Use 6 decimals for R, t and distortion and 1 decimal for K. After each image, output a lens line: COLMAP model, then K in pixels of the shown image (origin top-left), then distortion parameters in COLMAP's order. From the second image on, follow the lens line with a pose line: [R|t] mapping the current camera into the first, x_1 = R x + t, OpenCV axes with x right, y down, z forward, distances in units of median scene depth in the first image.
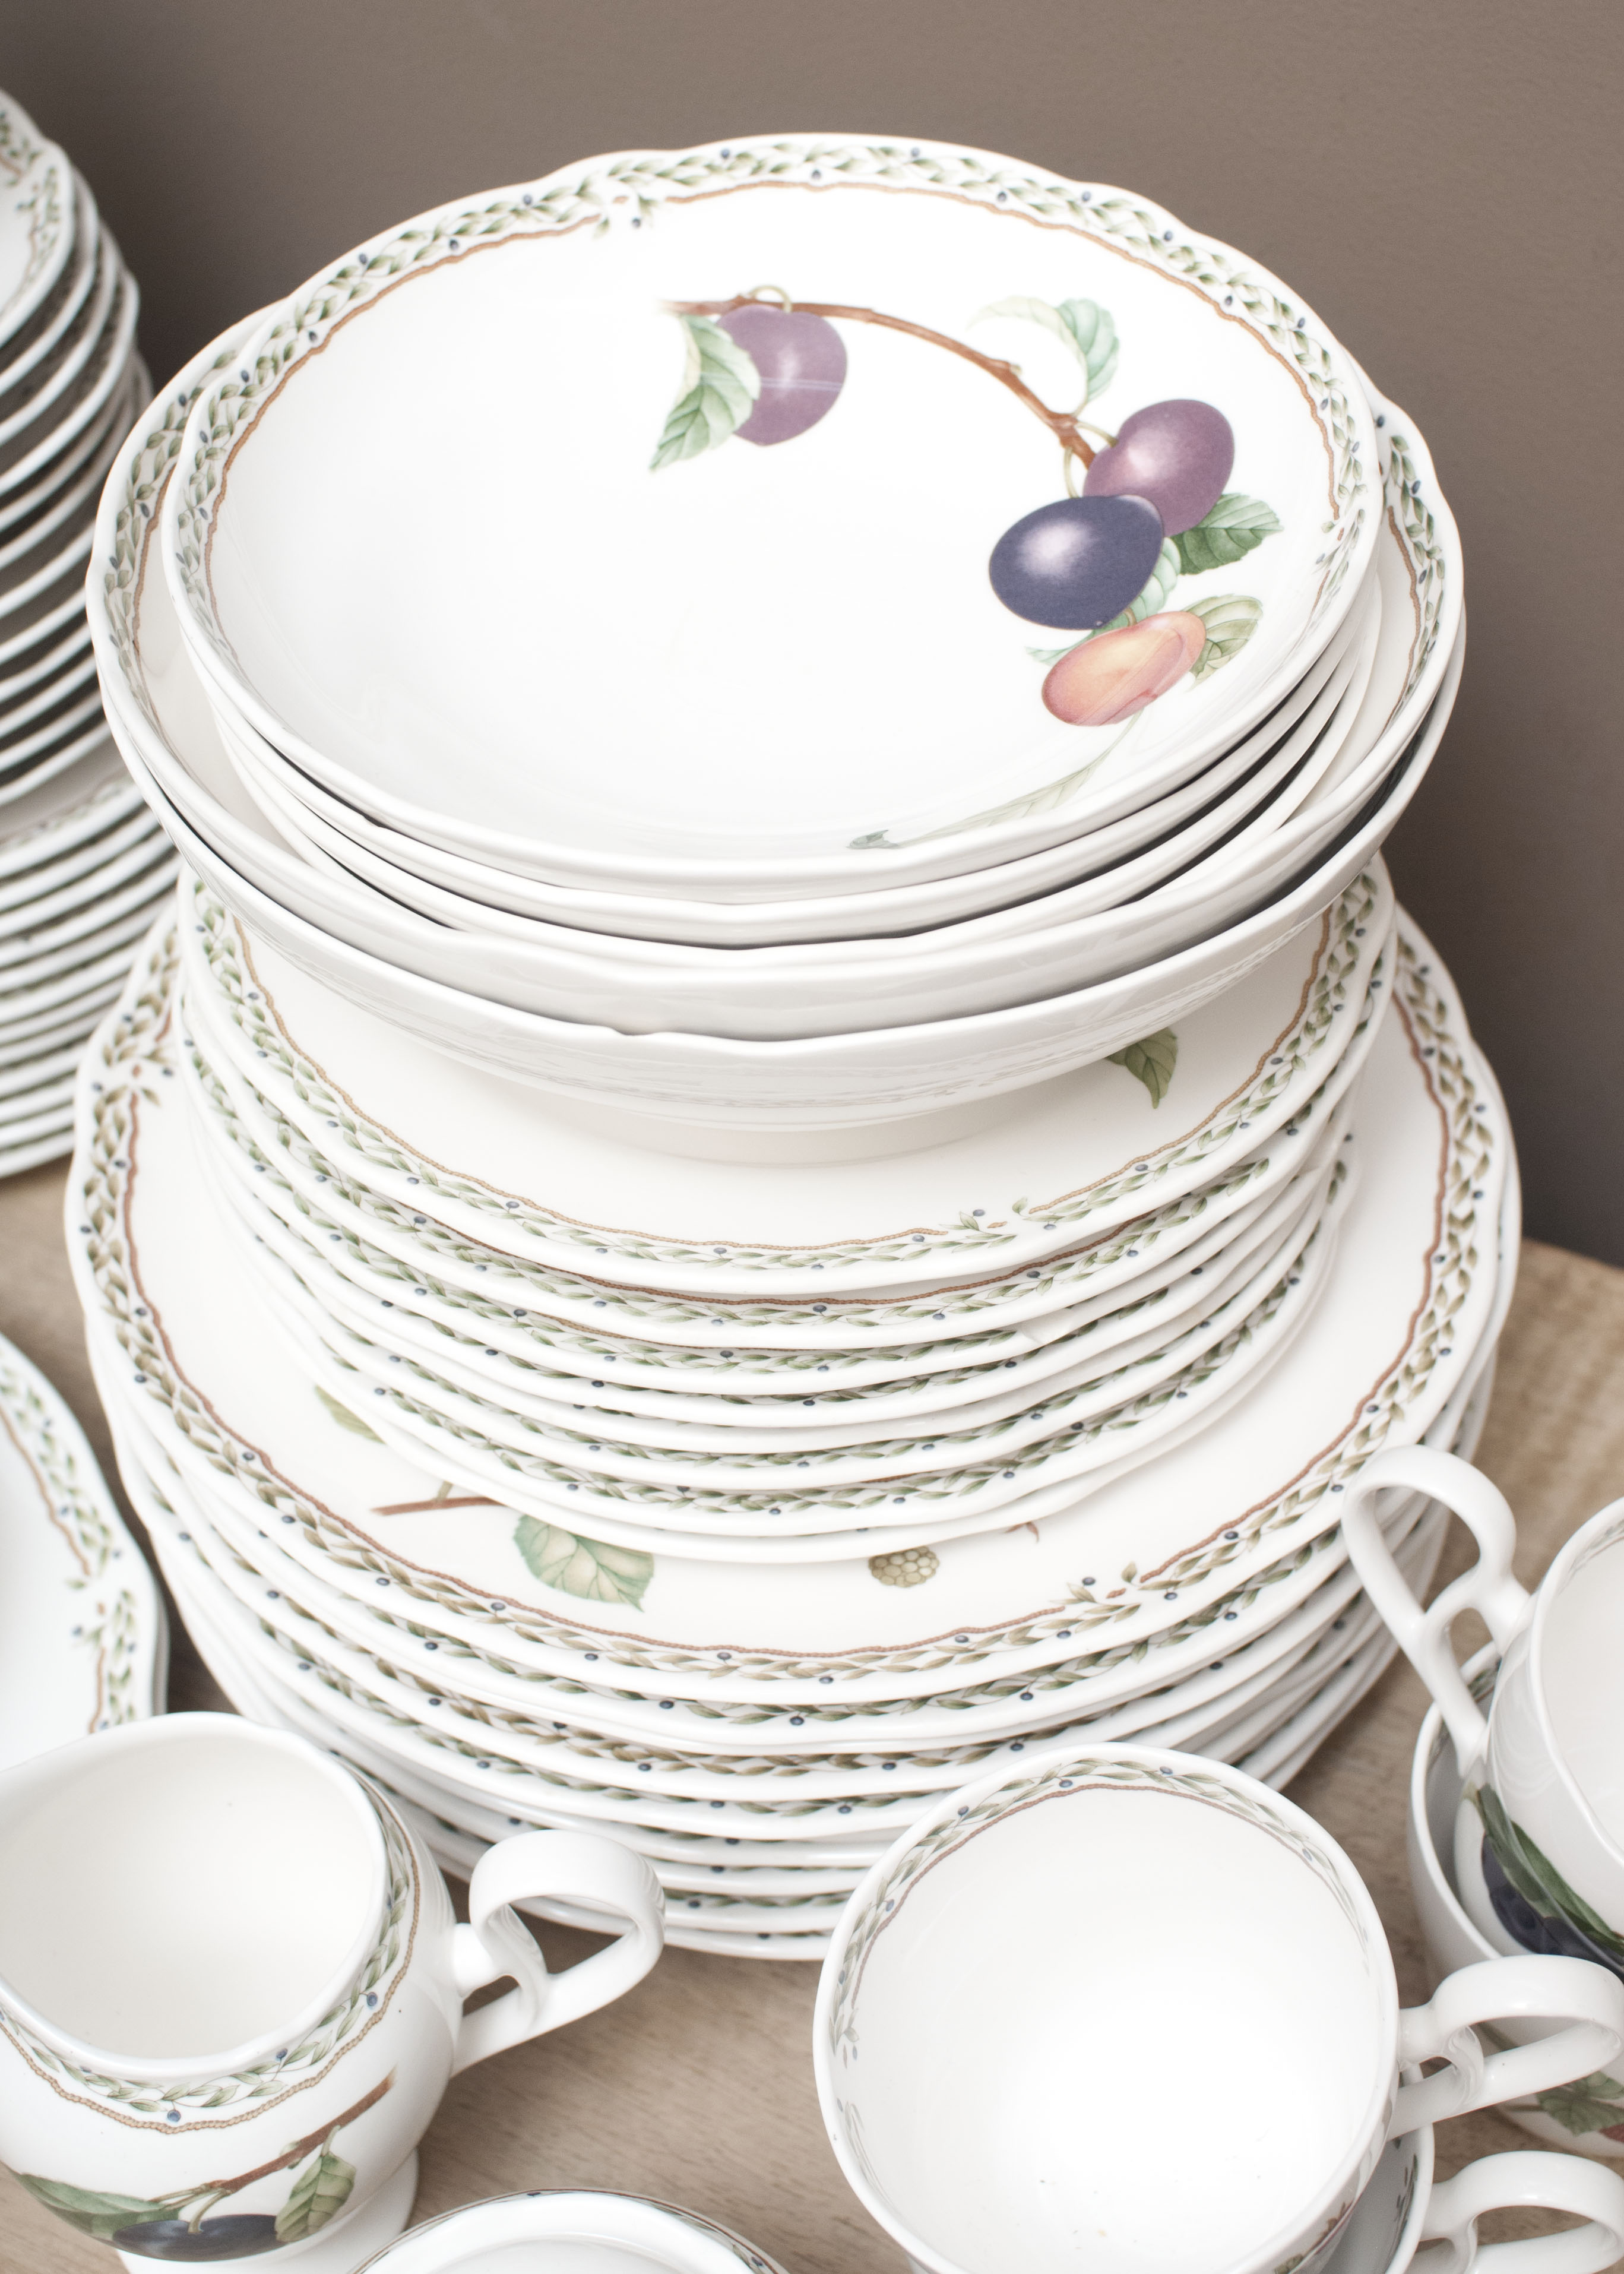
lens RADIAL K [[3179.2, 0, 809.4], [0, 3179.2, 1026.2], [0, 0, 1]] dist [-0.119969, 0.141941]
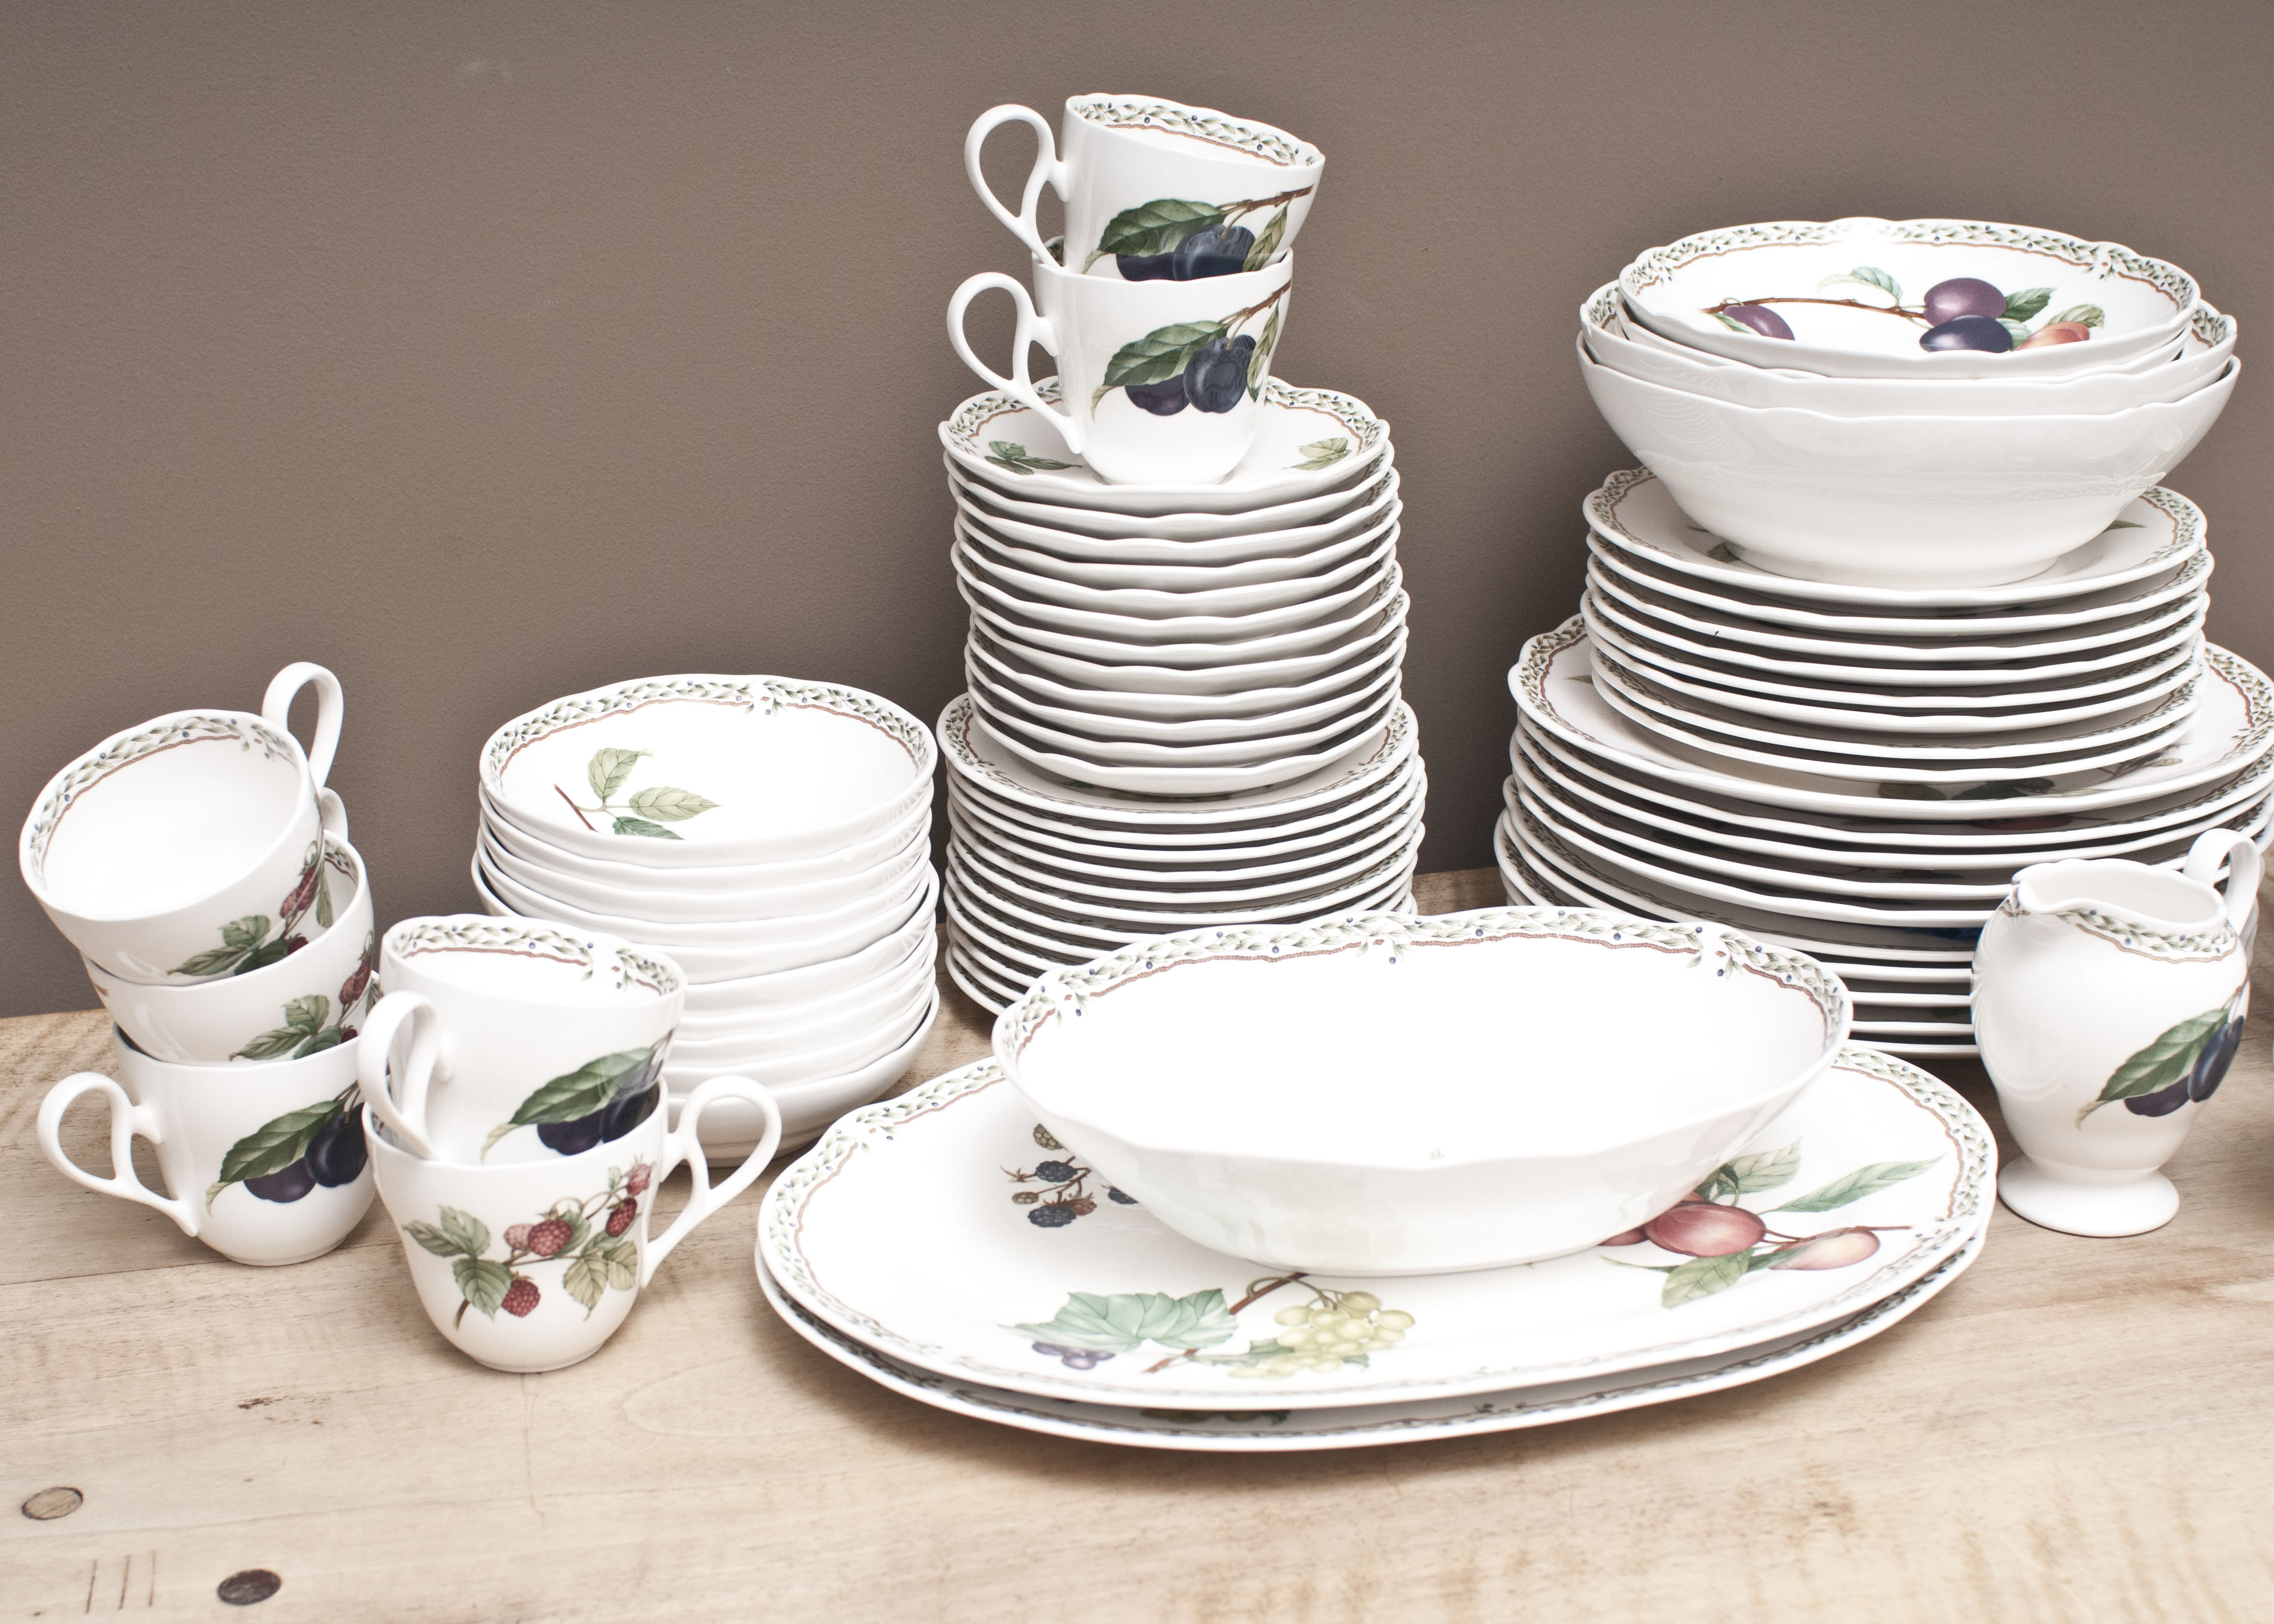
lens RADIAL K [[3179.1, 0, 1054.8], [0, 3179.1, 866.3], [0, 0, 1]] dist [-0.119969, 0.141941]
pose [[0.797583, -0.236591, 0.554875, -1.577745], [0.440897, 0.856431, -0.268579, 0.430408], [-0.411669, 0.458857, 0.787387, -0.233576]]
